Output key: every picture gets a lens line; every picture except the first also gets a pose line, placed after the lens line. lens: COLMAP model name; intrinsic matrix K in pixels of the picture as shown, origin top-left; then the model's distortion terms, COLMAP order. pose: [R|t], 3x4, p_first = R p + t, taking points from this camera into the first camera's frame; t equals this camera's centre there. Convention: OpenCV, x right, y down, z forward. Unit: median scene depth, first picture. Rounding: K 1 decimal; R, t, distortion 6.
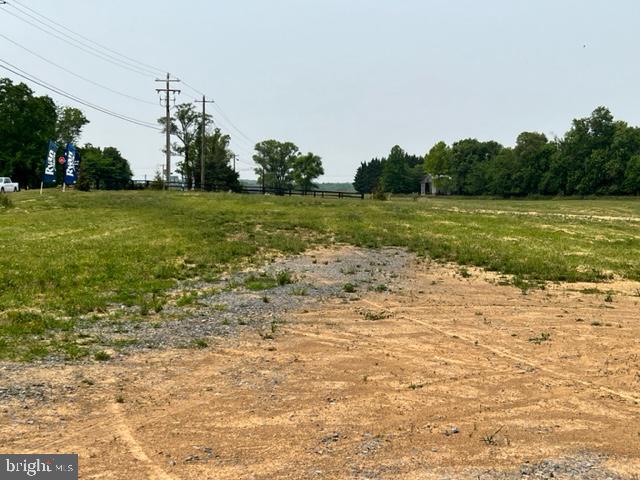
lens RADIAL K [[943.7, 0, 320.0], [0, 943.7, 240.0], [0, 0, 1]] dist [0.271420, -0.032303]
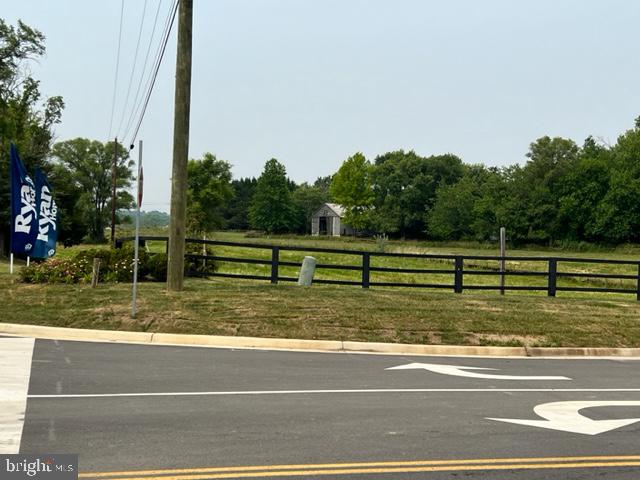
lens RADIAL K [[943.7, 0, 320.0], [0, 943.7, 240.0], [0, 0, 1]] dist [0.271420, -0.032303]
pose [[0.958563, 0.008320, 0.284758, -0.078571], [0.001356, 0.999429, -0.033767, -0.025057], [-0.284876, 0.032754, 0.958005, 0.414894]]
